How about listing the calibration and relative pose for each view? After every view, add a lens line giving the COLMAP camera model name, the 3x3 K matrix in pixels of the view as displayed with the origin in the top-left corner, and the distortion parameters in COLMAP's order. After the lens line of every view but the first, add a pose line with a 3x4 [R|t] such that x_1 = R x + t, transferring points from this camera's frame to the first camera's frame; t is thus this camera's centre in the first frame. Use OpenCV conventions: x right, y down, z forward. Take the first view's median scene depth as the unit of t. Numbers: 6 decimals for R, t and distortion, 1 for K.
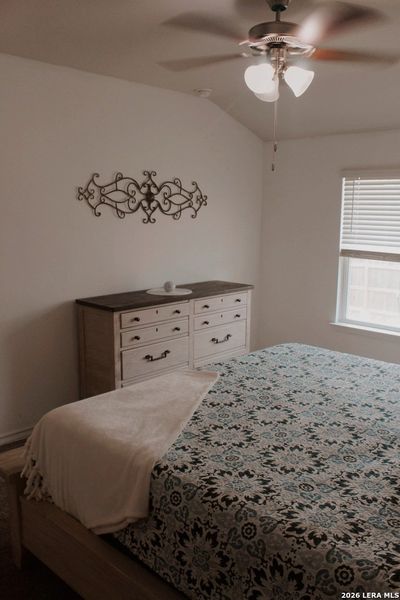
lens RADIAL K [[530.8, 0, 195.9], [0, 530.8, 297.1], [0, 0, 1]] dist [-0.143018, 0.056224]
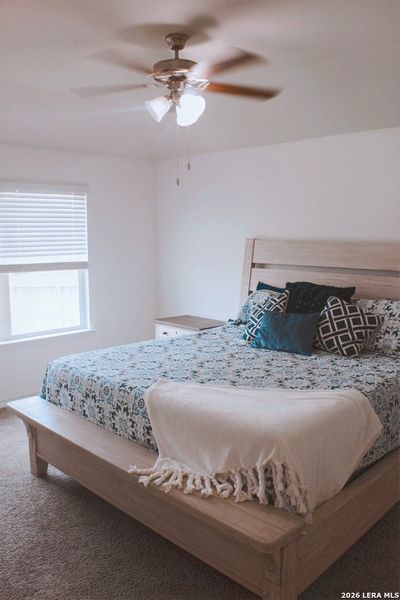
lens RADIAL K [[530.8, 0, 202.7], [0, 530.8, 303.3], [0, 0, 1]] dist [-0.143018, 0.056224]
pose [[0.000985, -0.143572, 0.989639, -1.062469], [0.173497, 0.974656, 0.141225, -0.144193], [-0.984834, 0.171561, 0.025869, 0.985408]]
